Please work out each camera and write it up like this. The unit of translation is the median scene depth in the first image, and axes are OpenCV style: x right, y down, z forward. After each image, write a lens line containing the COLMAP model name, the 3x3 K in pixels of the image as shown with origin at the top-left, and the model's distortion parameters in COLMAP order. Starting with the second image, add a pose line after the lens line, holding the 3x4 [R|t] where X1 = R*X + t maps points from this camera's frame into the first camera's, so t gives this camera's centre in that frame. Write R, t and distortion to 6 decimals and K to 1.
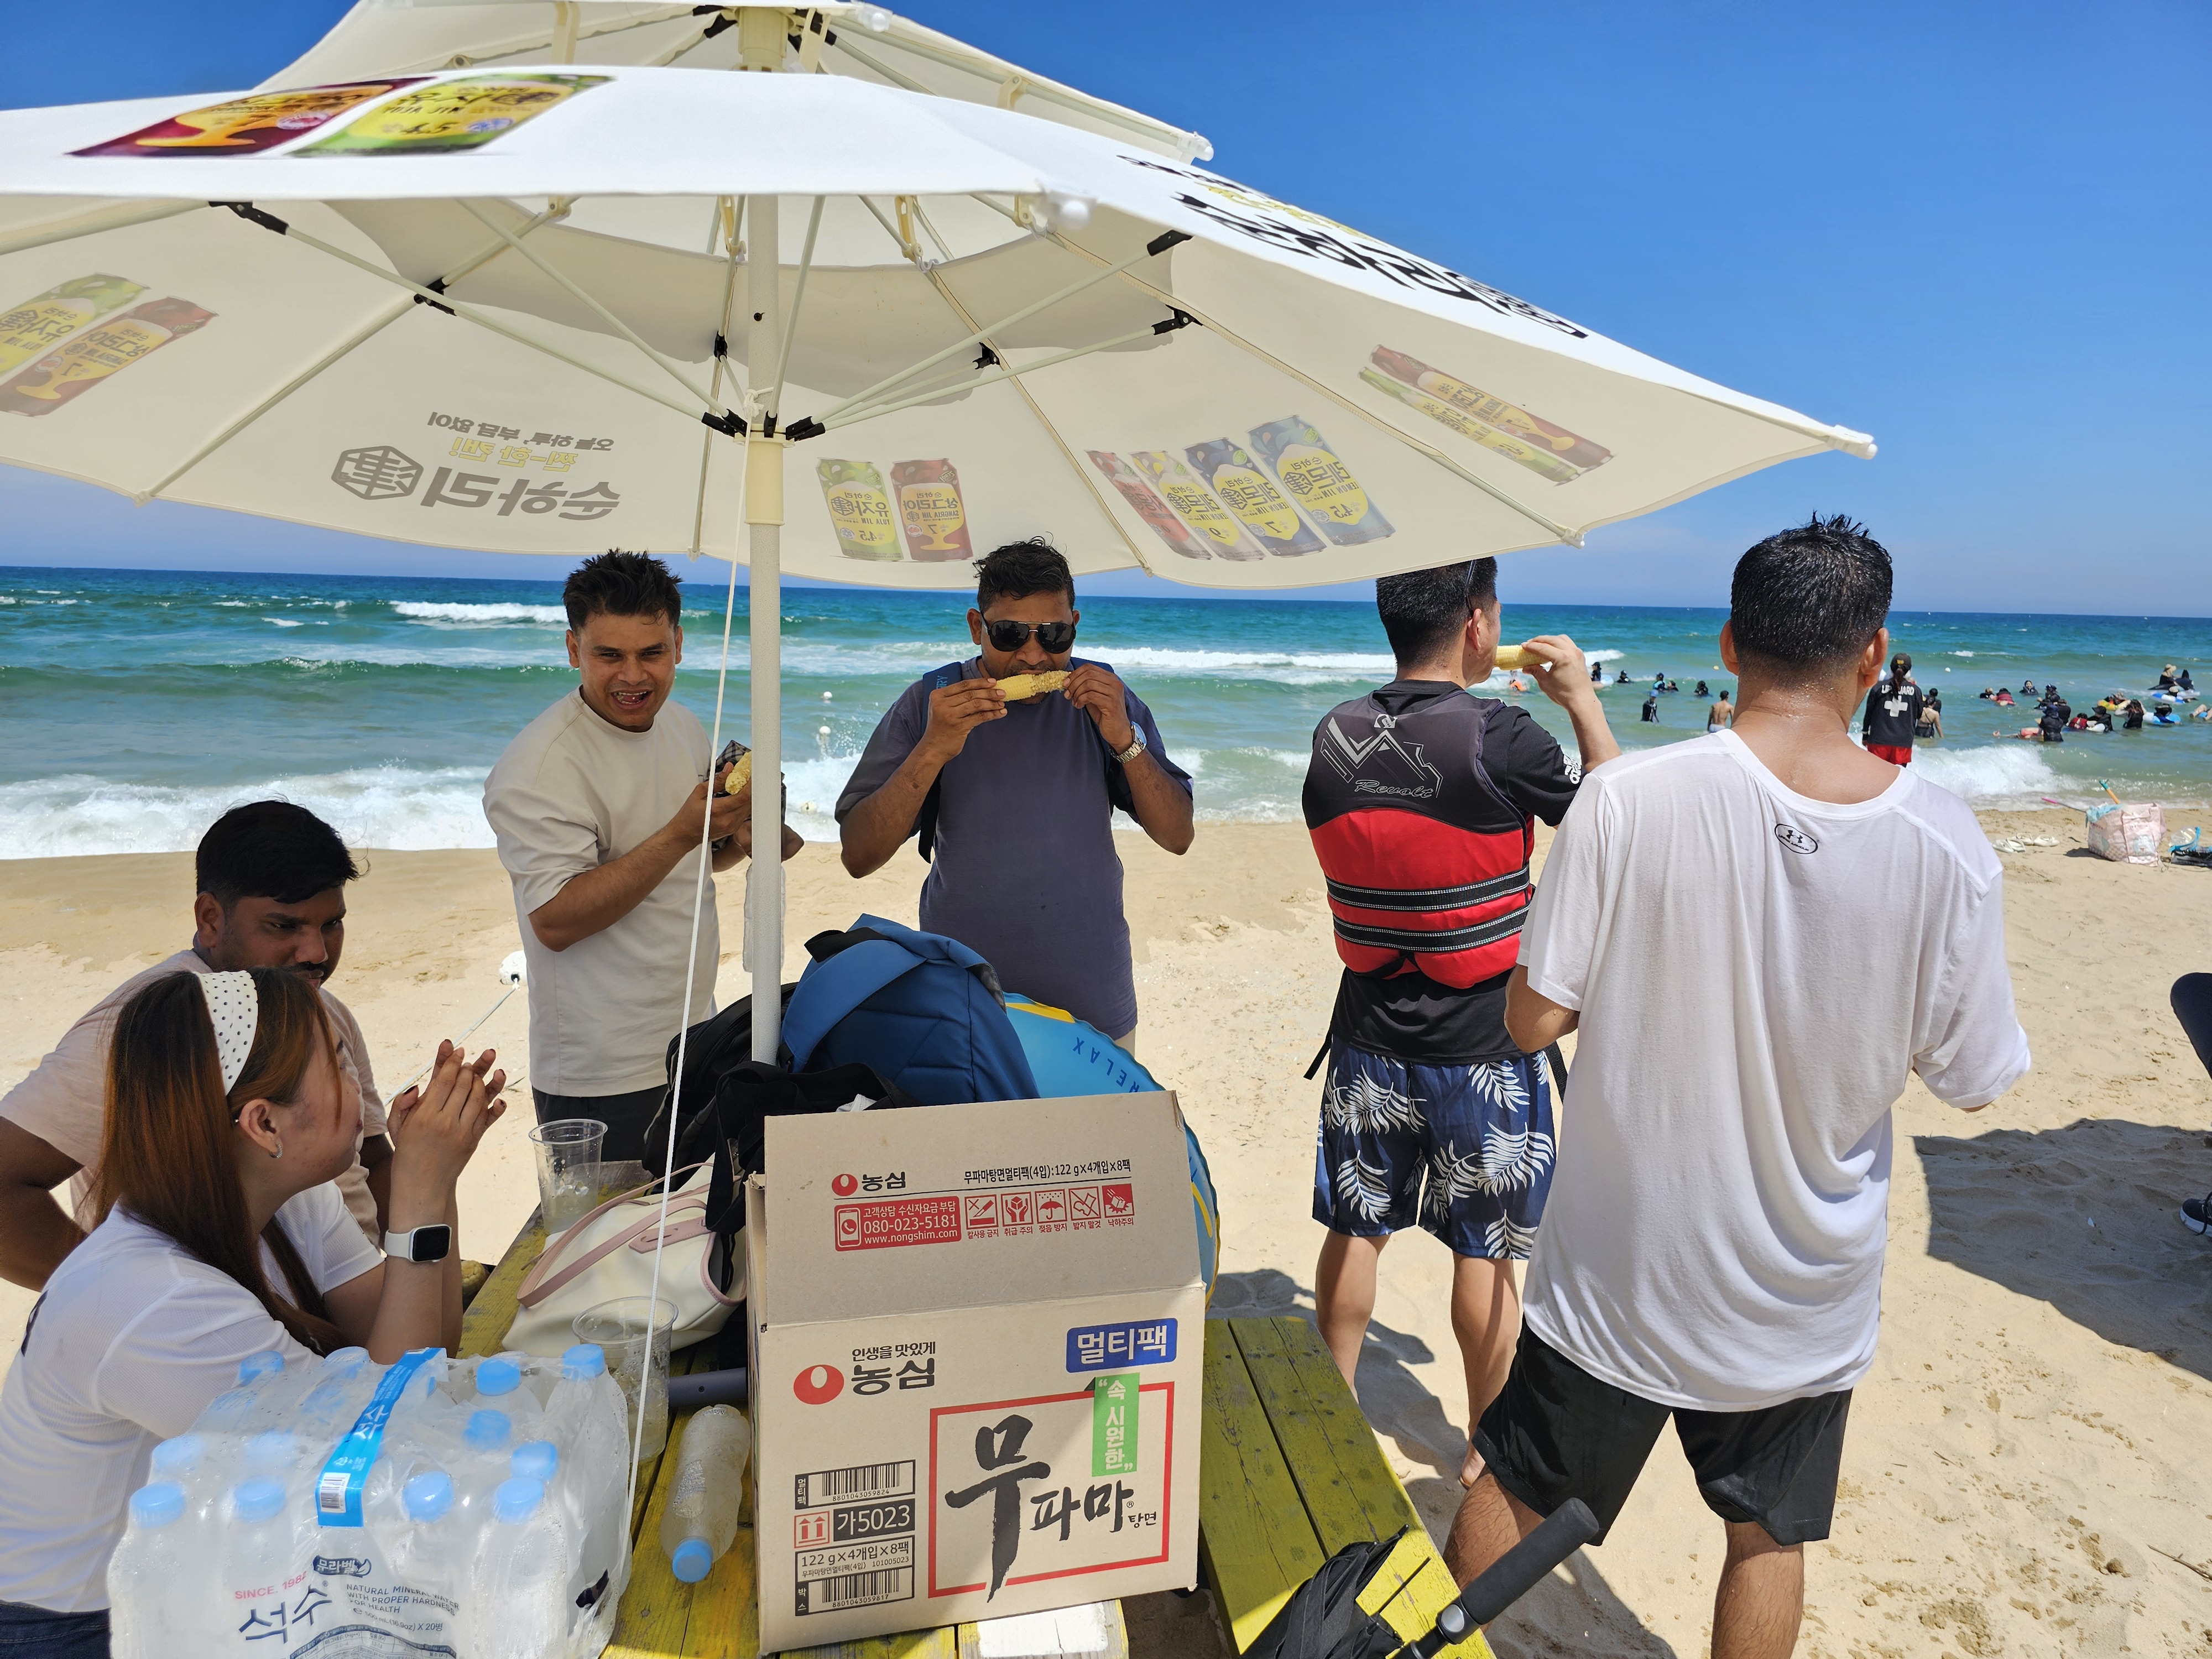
lens RADIAL K [[1488.0, 0, 1117.8], [0, 1488.0, 815.8], [0, 0, 1]] dist [-0.004272, -0.023931]
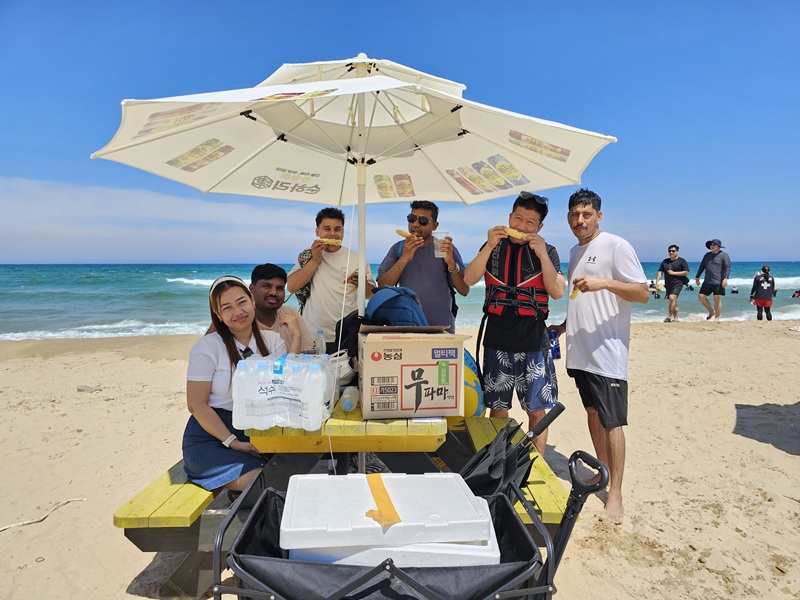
lens RADIAL K [[538.2, 0, 398.0], [0, 538.2, 303.1], [0, 0, 1]] dist [-0.004272, -0.023931]
pose [[0.989411, -0.015788, -0.144282, 0.094719], [0.004731, 0.997046, -0.076660, 0.323568], [0.145067, 0.075165, 0.986563, -0.568208]]
